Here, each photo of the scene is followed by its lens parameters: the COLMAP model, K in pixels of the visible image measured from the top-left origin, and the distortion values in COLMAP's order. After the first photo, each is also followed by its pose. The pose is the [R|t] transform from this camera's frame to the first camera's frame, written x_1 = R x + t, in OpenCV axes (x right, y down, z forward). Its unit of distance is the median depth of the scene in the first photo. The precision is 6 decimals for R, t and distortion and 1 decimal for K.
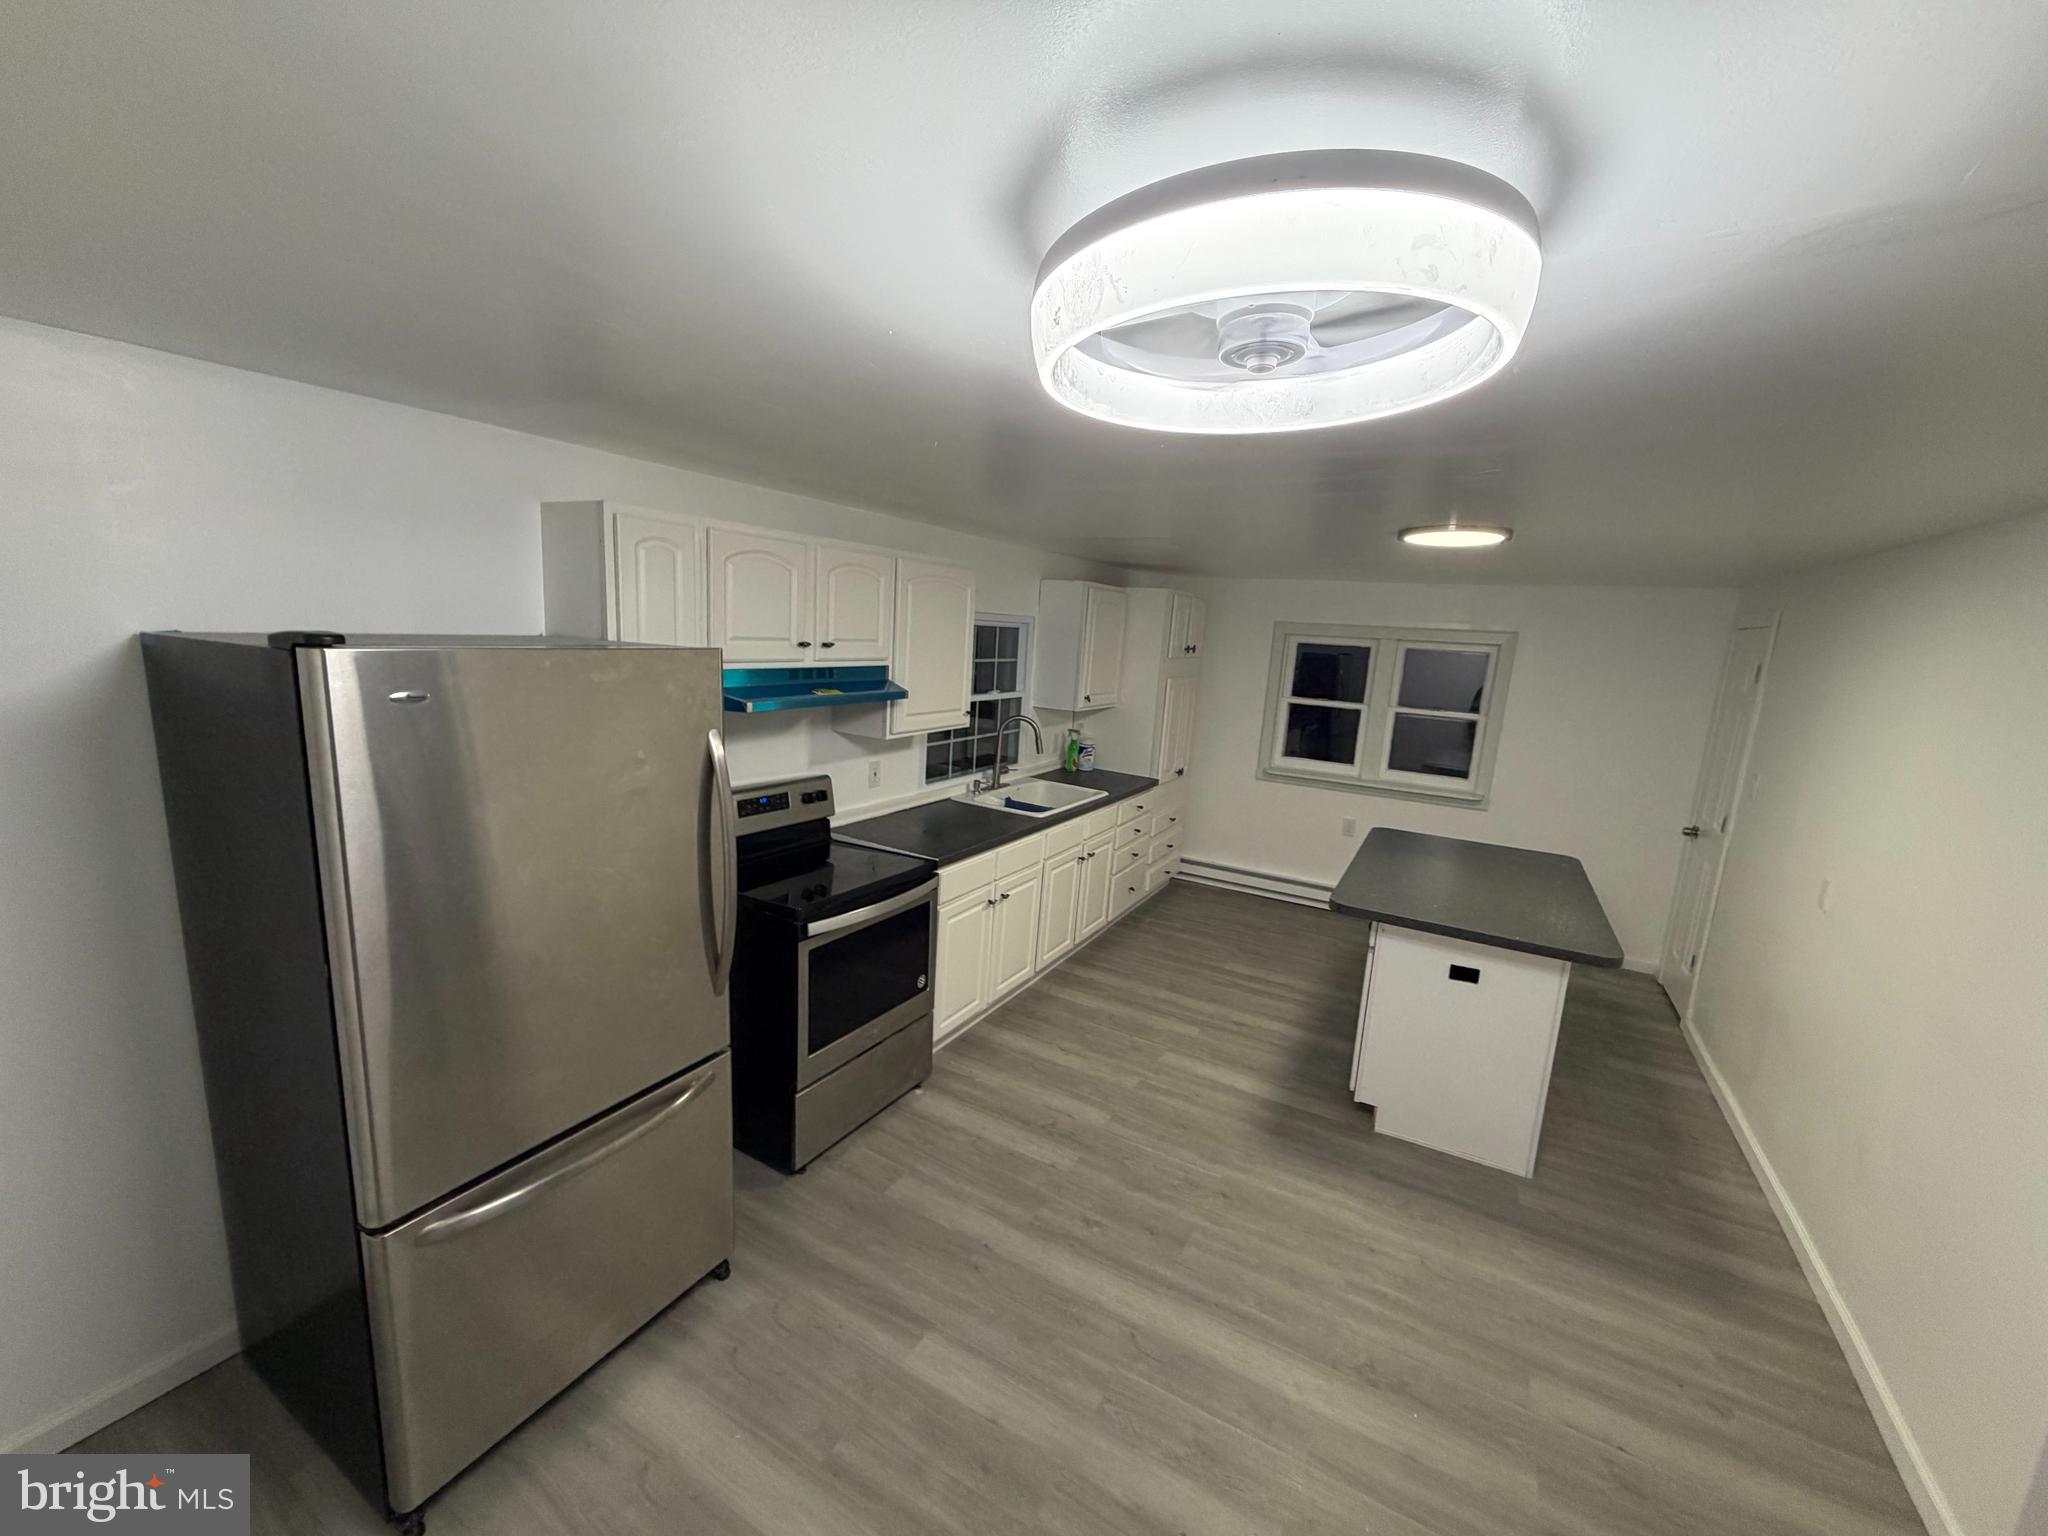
lens RADIAL K [[815.3, 0, 1015.8], [0, 815.3, 772.8], [0, 0, 1]] dist [-0.001151, -0.000005]
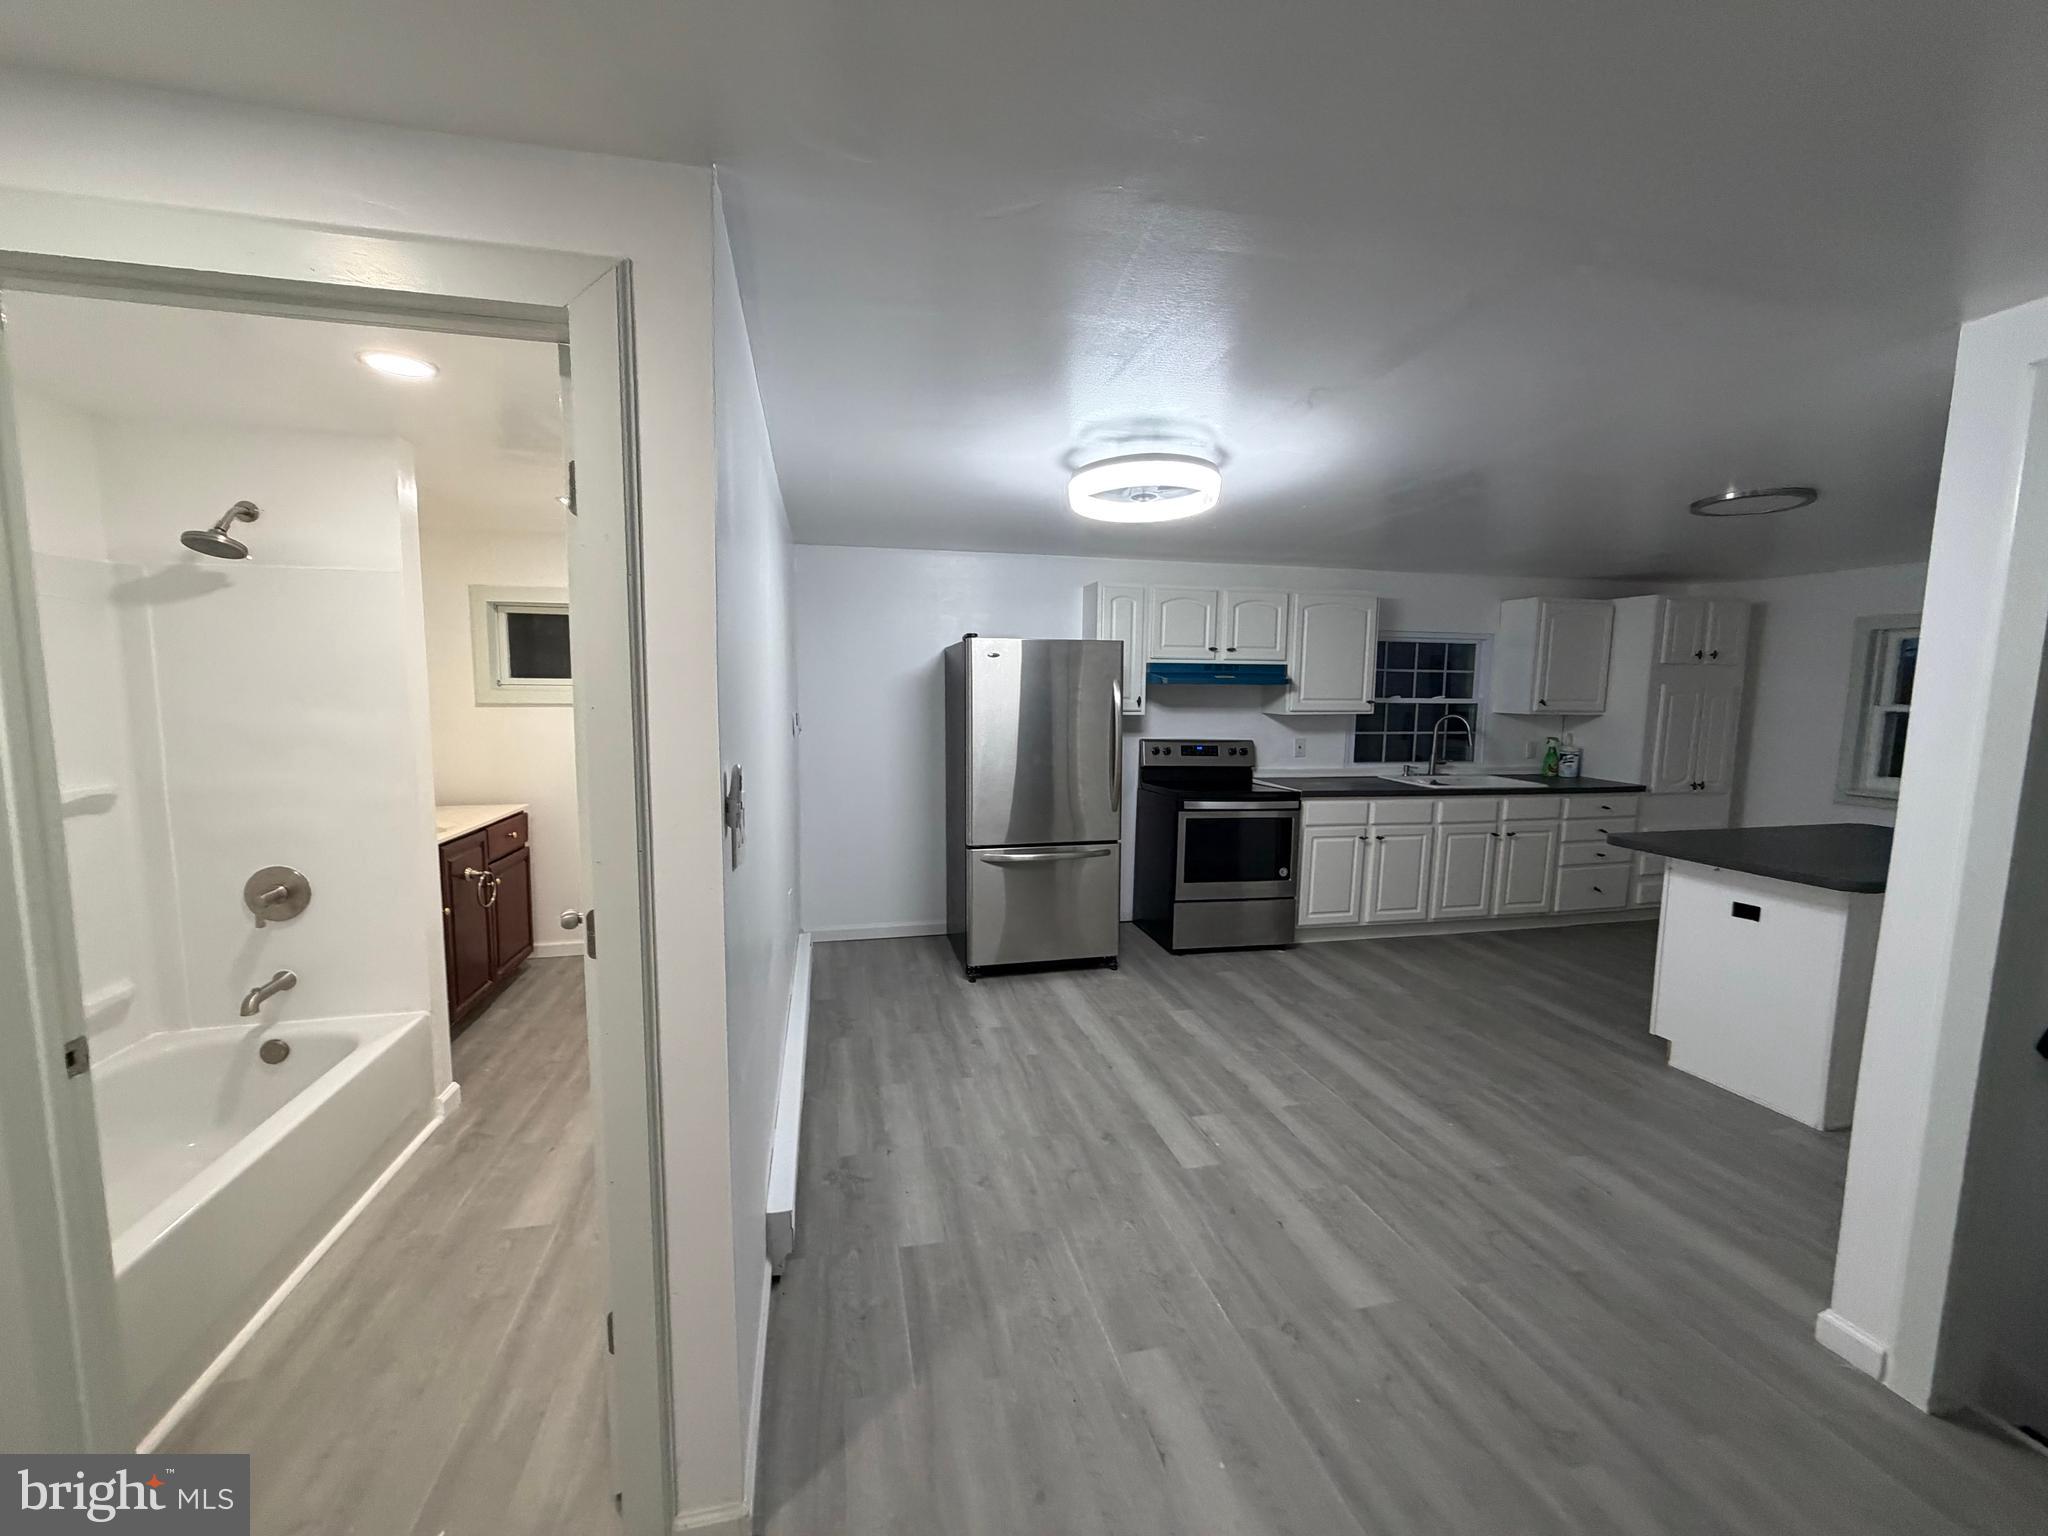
lens RADIAL K [[815.3, 0, 1015.8], [0, 815.3, 772.8], [0, 0, 1]] dist [-0.001151, -0.000005]
pose [[0.679861, 0.025657, -0.732892, 0.626524], [-0.101370, 0.993082, -0.059269, 0.211545], [0.726301, 0.114588, 0.677758, -0.370451]]
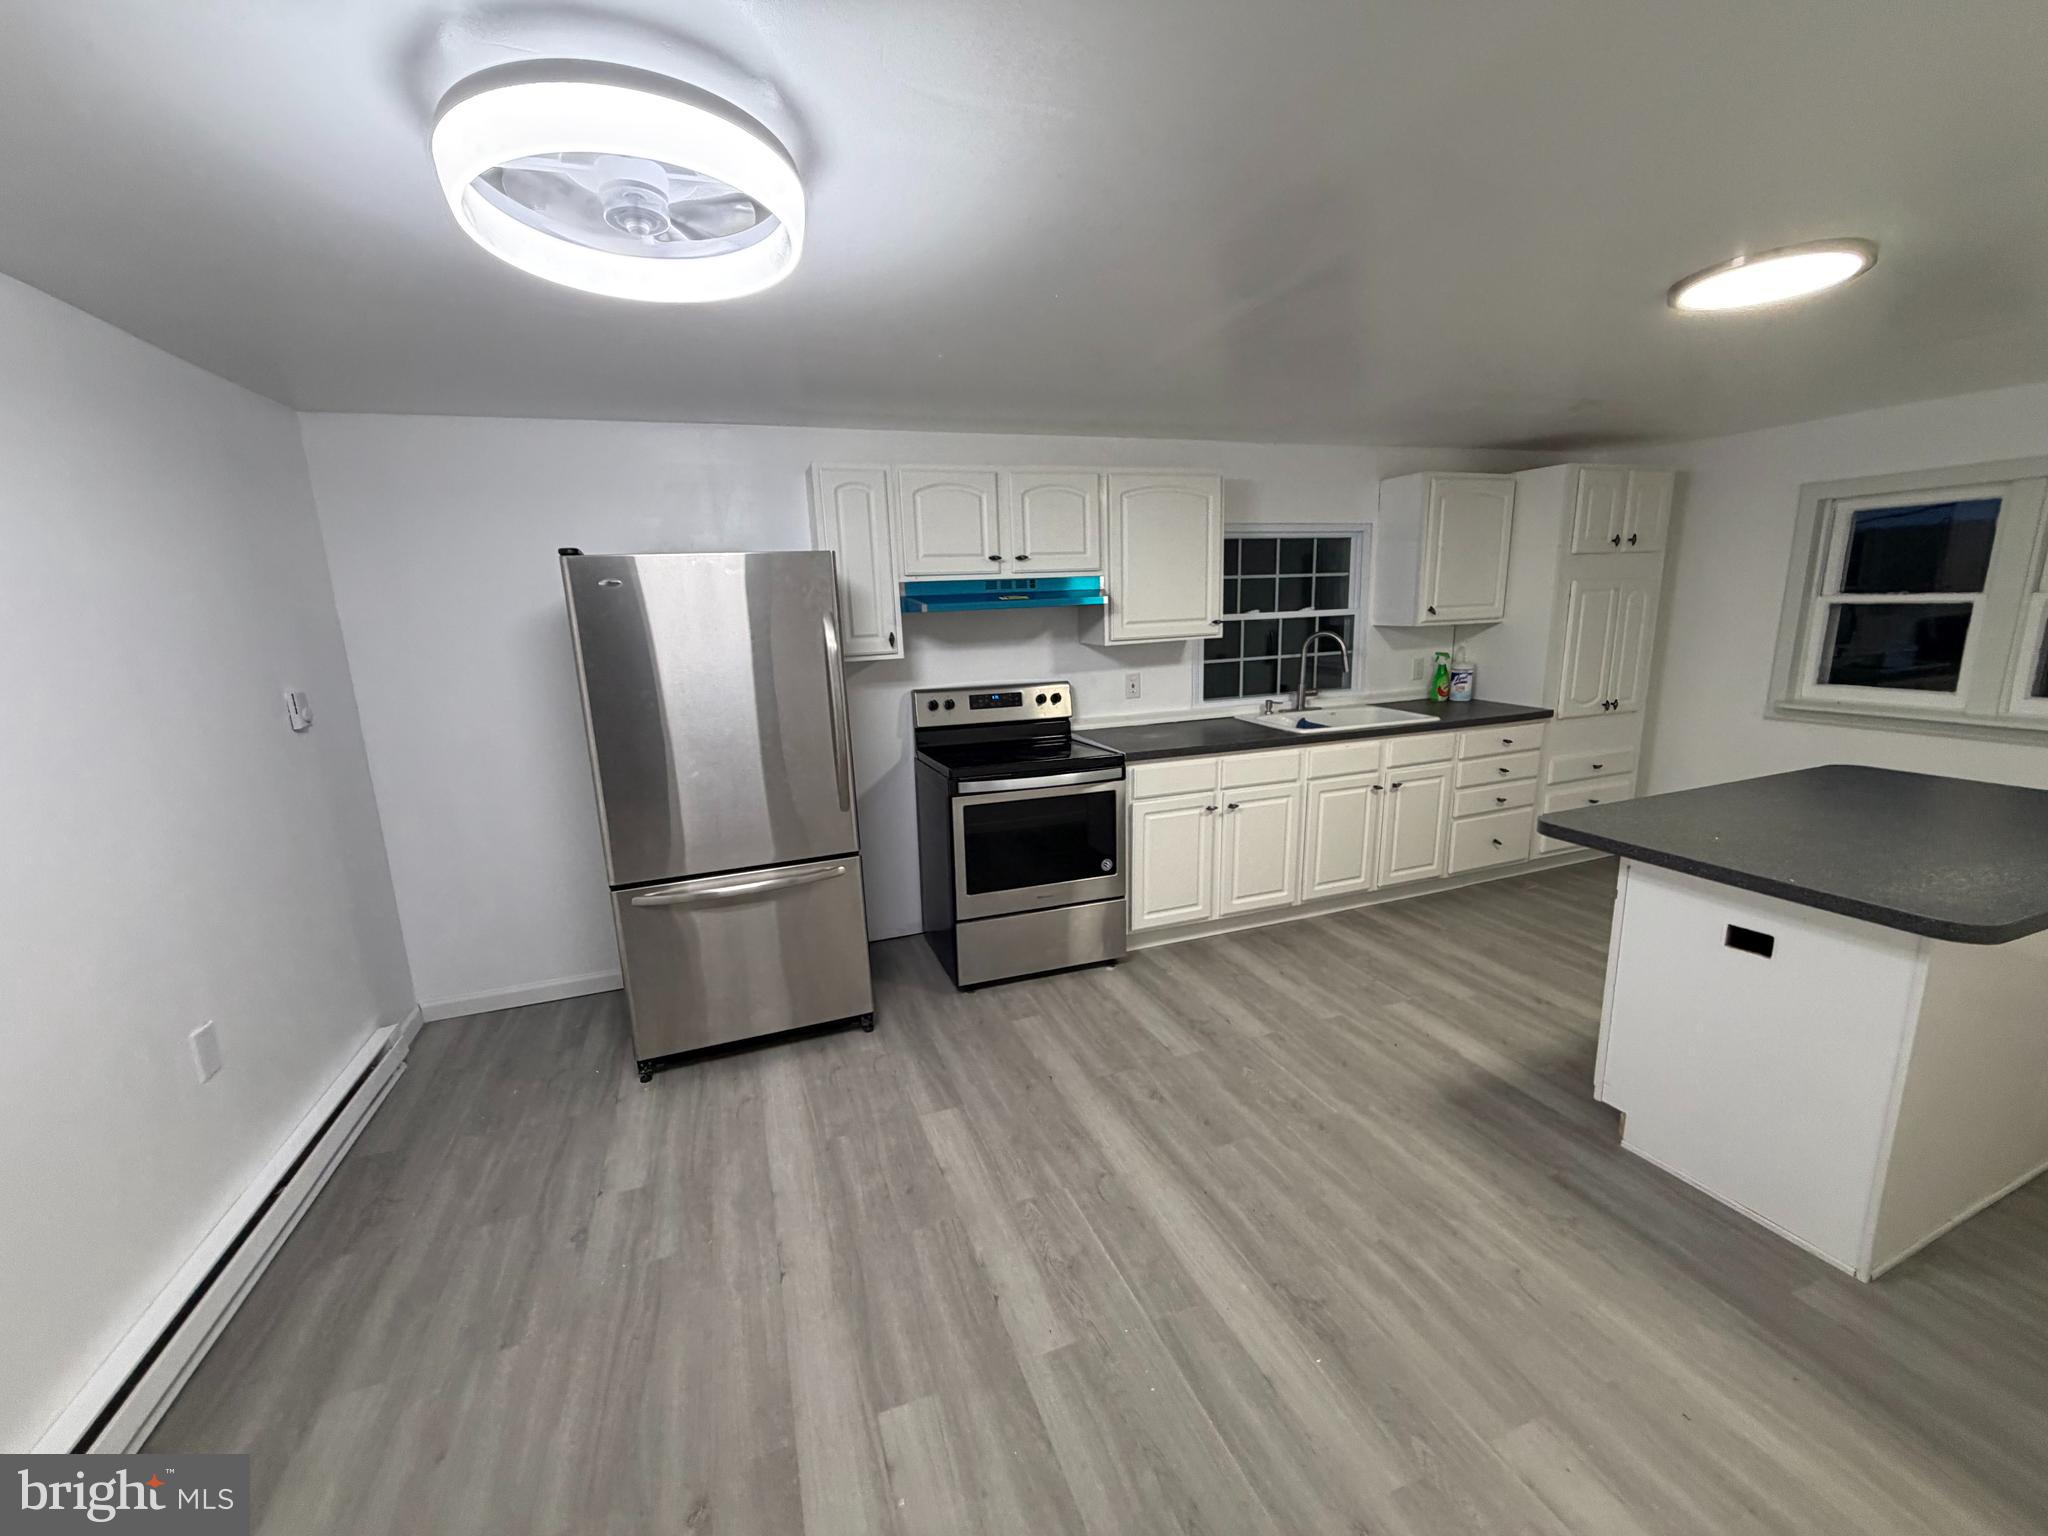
lens RADIAL K [[815.3, 0, 1015.8], [0, 815.3, 772.8], [0, 0, 1]] dist [-0.001151, -0.000005]
pose [[0.763690, 0.048563, -0.643754, 0.478051], [-0.035395, 0.998816, 0.033359, 0.100734], [0.644612, -0.002690, 0.764505, 0.094463]]
